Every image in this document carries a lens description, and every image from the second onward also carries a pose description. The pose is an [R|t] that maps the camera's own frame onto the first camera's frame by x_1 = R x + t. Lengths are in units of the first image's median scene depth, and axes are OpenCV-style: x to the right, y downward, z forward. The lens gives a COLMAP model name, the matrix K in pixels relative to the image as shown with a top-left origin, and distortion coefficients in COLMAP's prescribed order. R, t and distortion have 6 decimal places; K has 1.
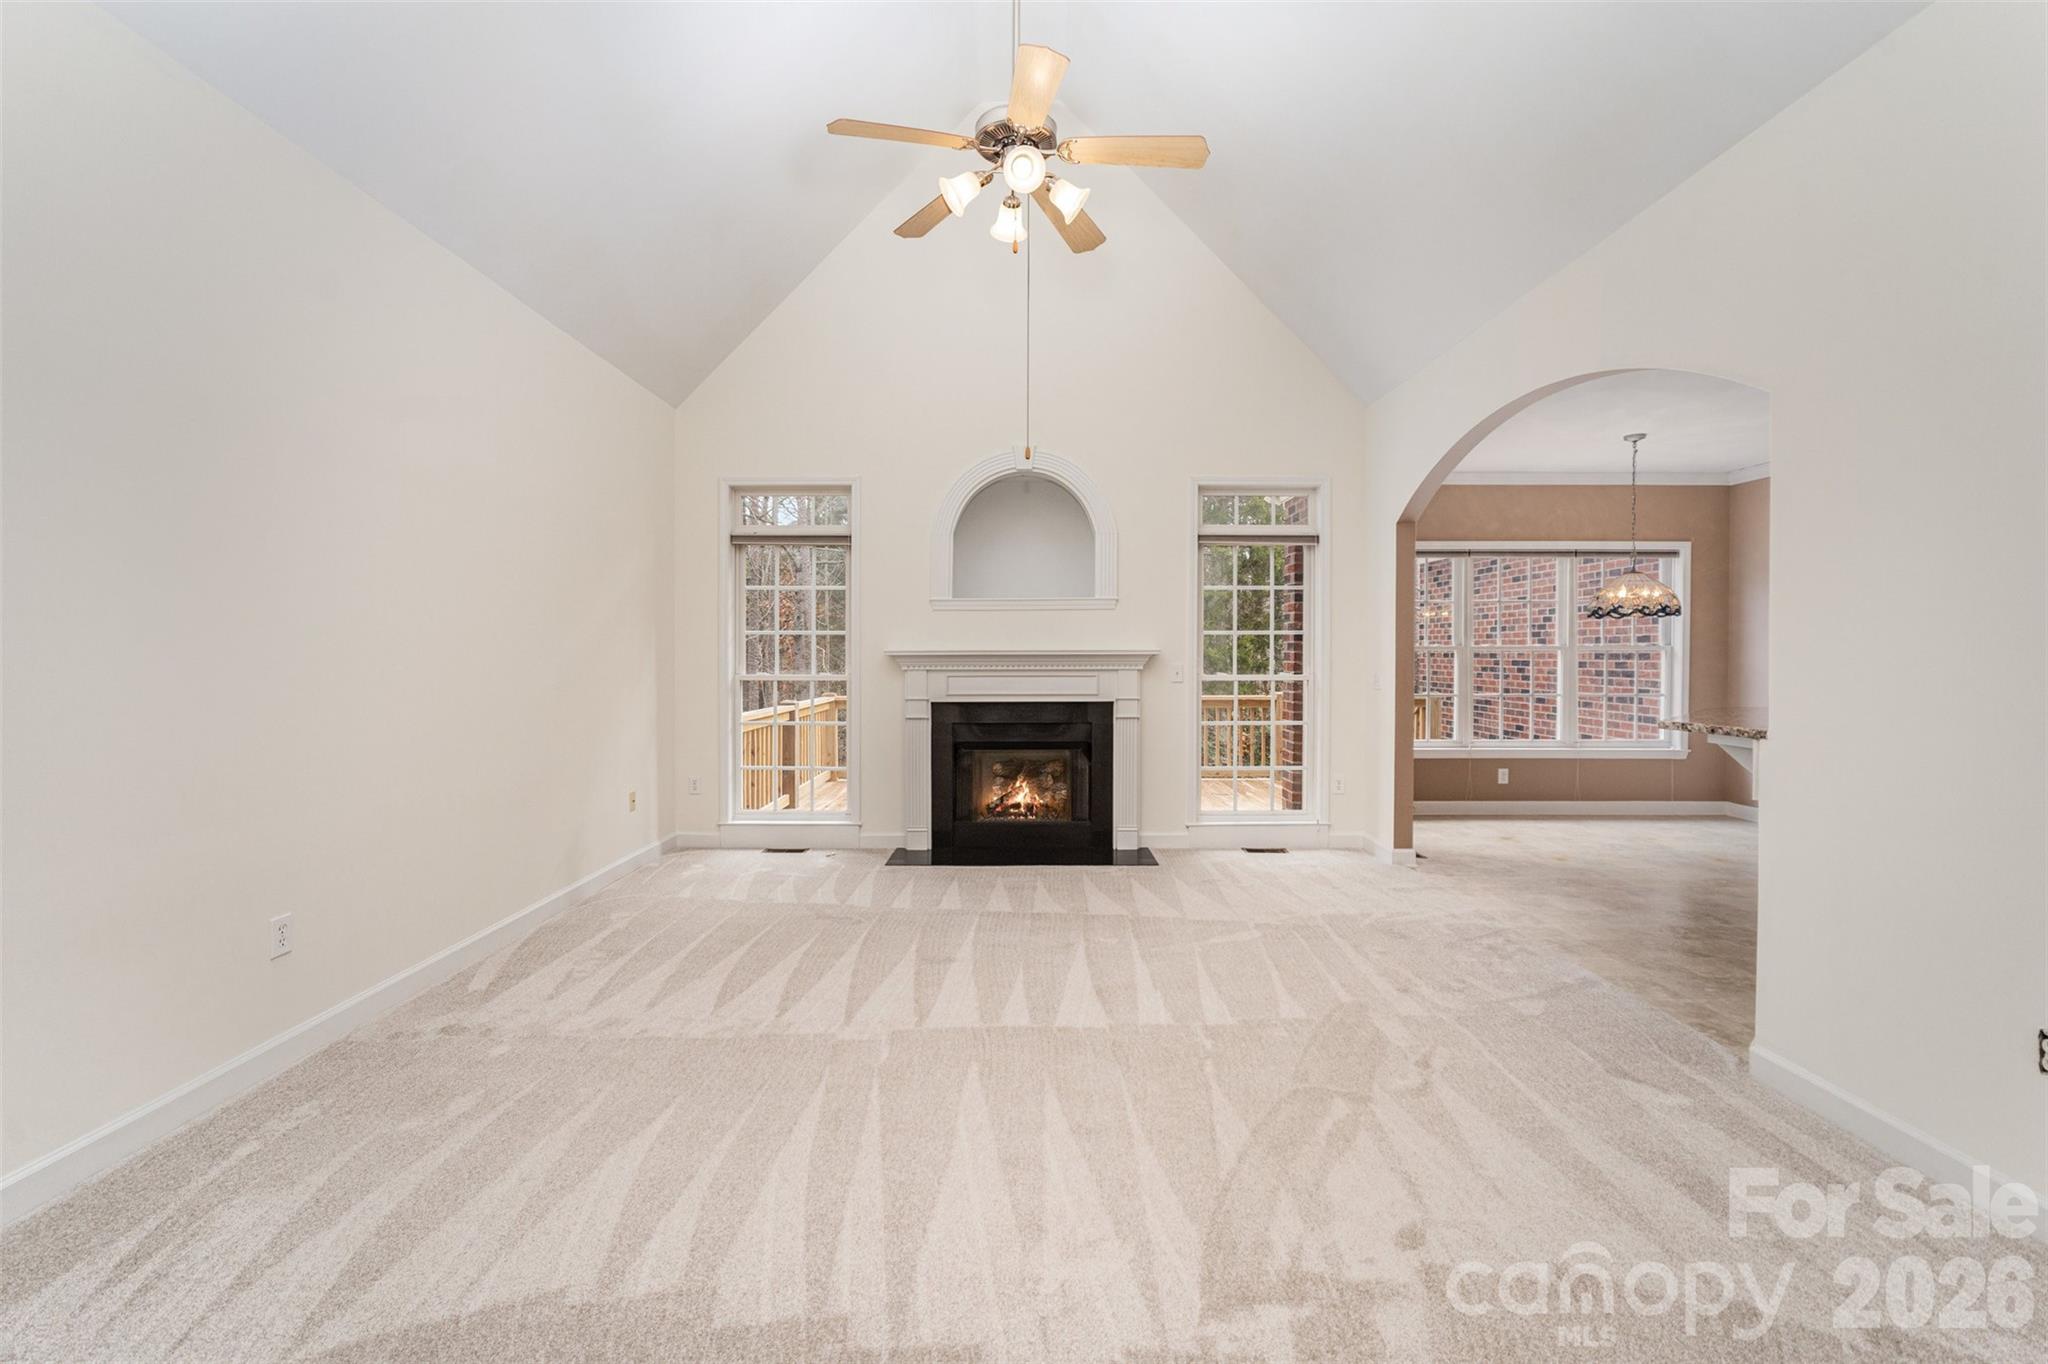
lens RADIAL K [[890.1, 0, 1024.2], [0, 890.1, 658.8], [0, 0, 1]] dist [-0.024292, 0.011642]
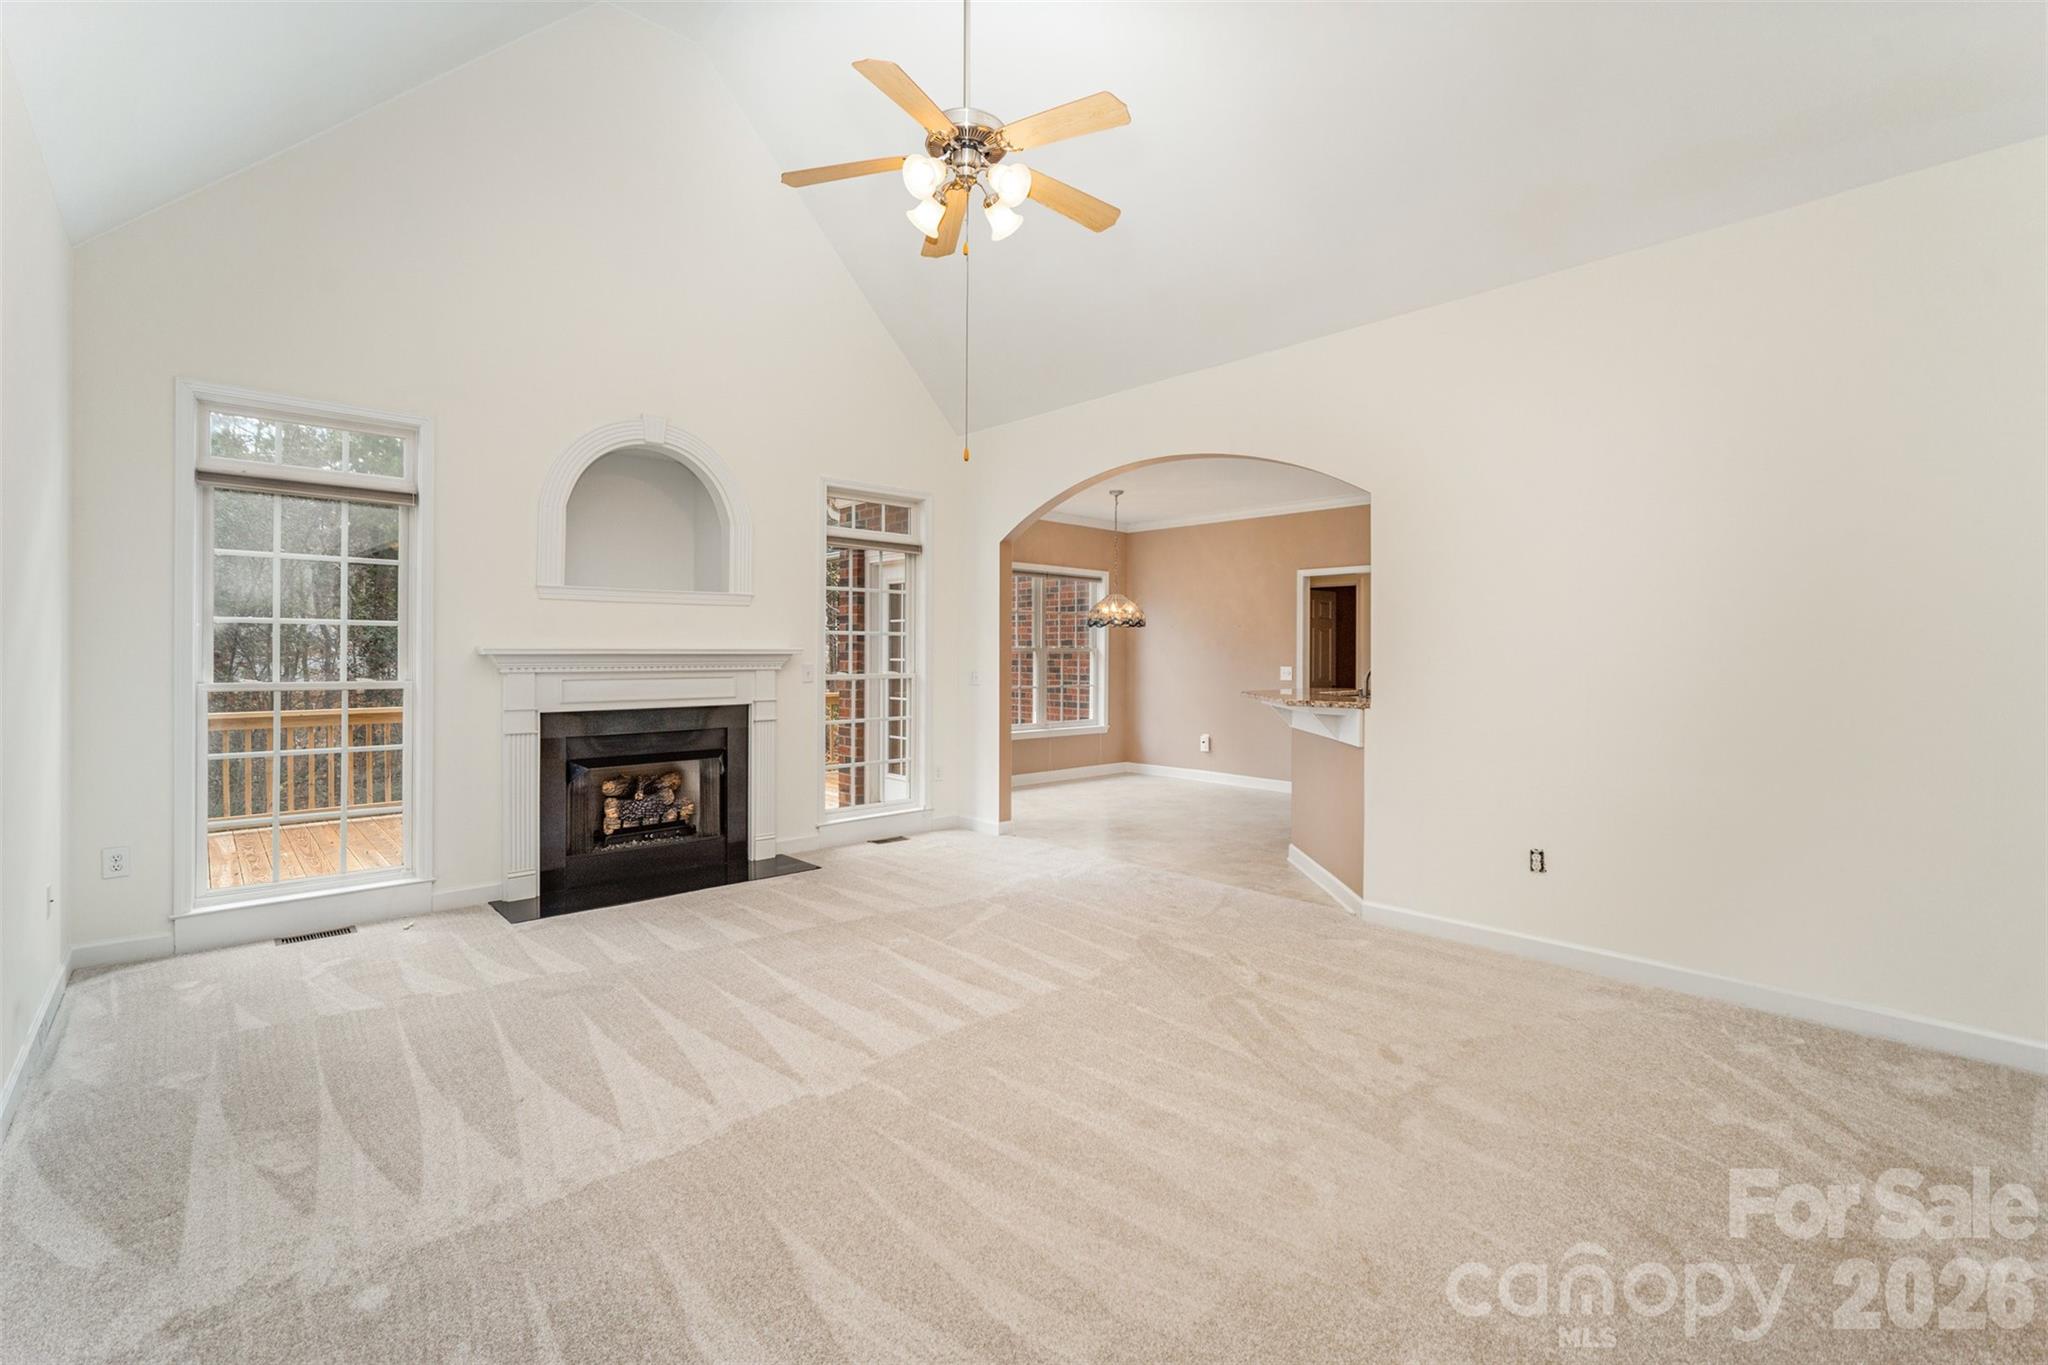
lens RADIAL K [[890.1, 0, 1024.2], [0, 890.1, 659.3], [0, 0, 1]] dist [-0.024292, 0.011642]
pose [[0.728444, -0.001277, 0.685104, -0.337525], [-0.000367, 0.999997, 0.002255, -0.001726], [-0.685105, -0.001894, 0.728441, 0.118376]]
